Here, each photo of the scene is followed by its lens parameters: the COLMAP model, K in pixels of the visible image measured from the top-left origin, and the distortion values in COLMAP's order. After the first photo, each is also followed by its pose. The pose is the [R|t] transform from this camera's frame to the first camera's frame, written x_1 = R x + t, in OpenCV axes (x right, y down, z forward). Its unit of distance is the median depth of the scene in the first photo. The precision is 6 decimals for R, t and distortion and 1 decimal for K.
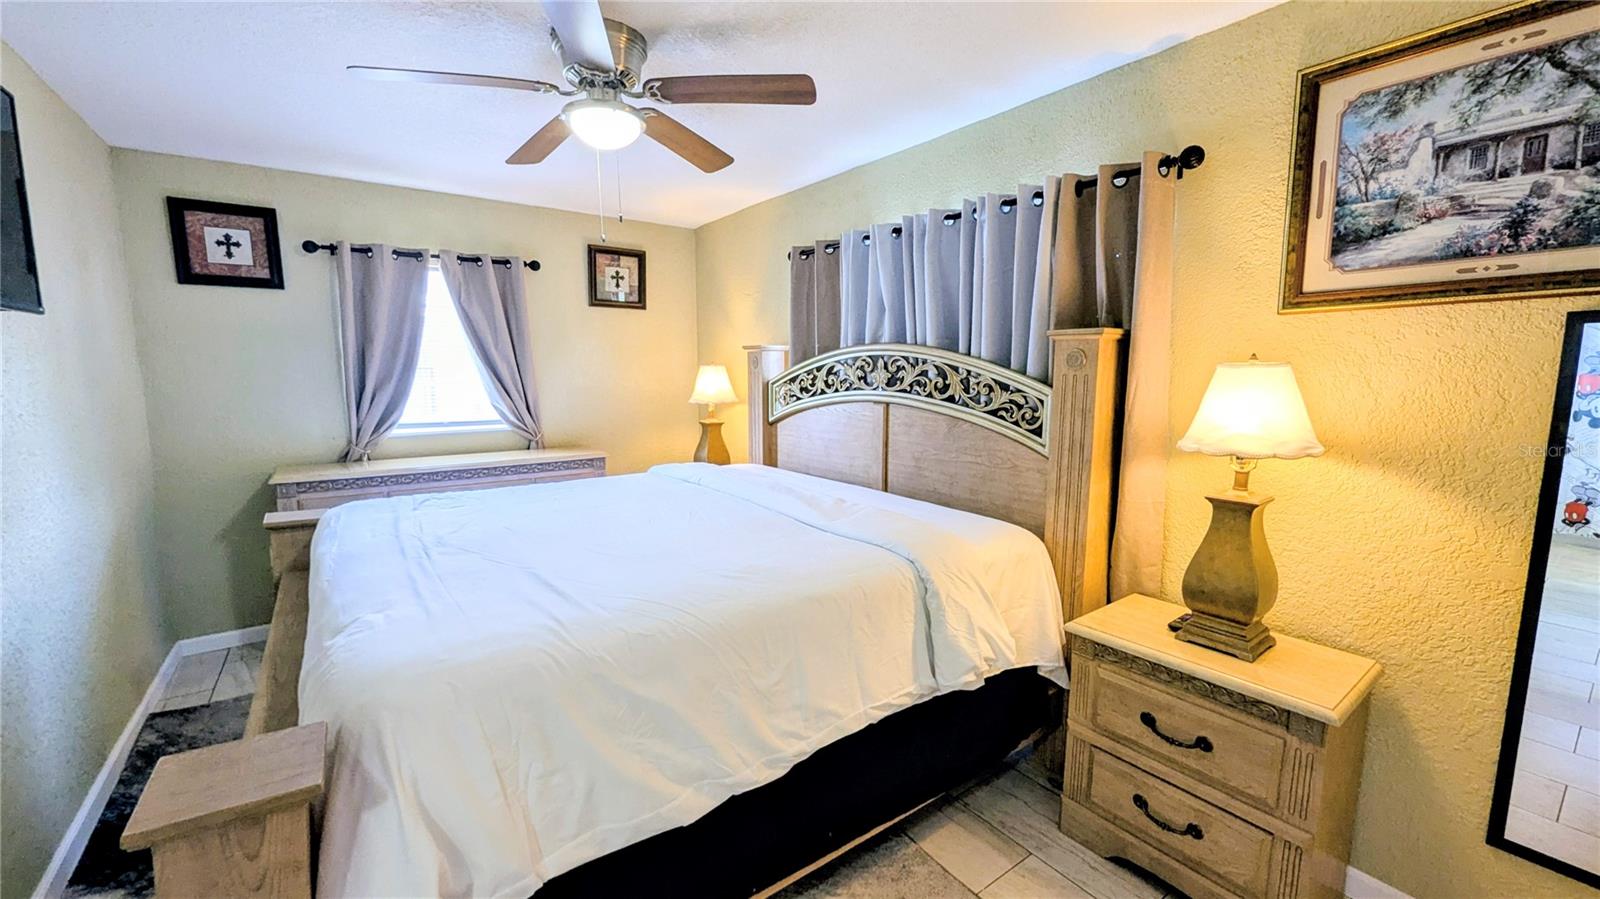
lens RADIAL K [[621.3, 0, 754.5], [0, 621.3, 446.4], [0, 0, 1]] dist [-0.001357, -0.000374]
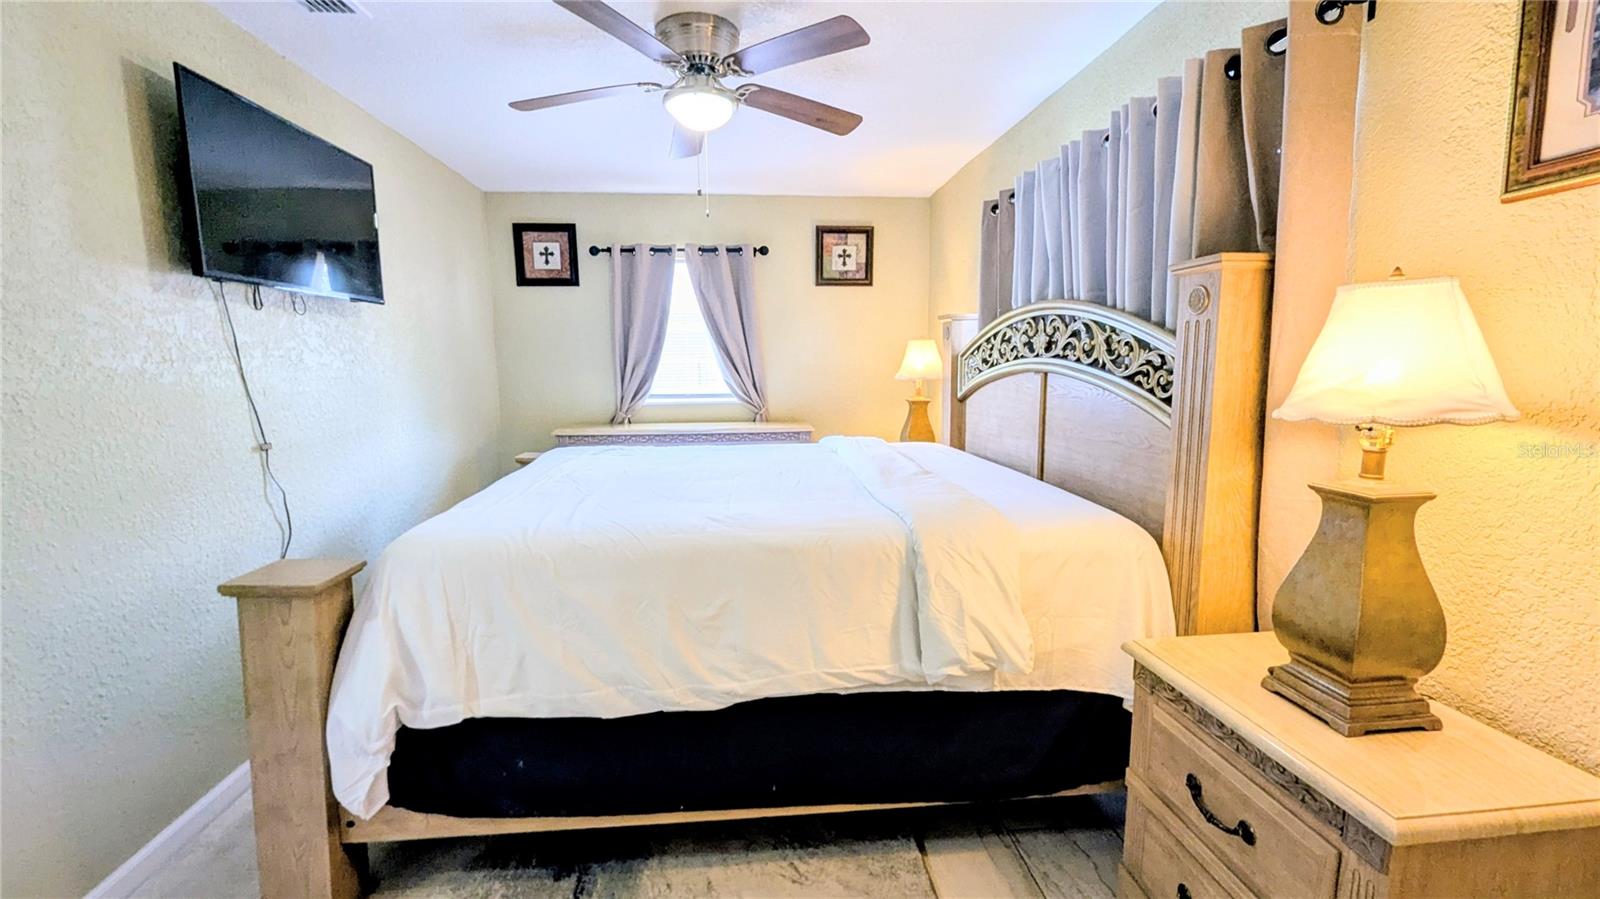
lens RADIAL K [[656.1, 0, 801.6], [0, 656.1, 448.5], [0, 0, 1]] dist [-0.001354, 0.000091]
pose [[0.867751, 0.056875, -0.493734, 0.389615], [-0.055797, 0.998299, 0.016932, 0.039208], [0.493857, 0.012856, 0.869448, 0.065129]]
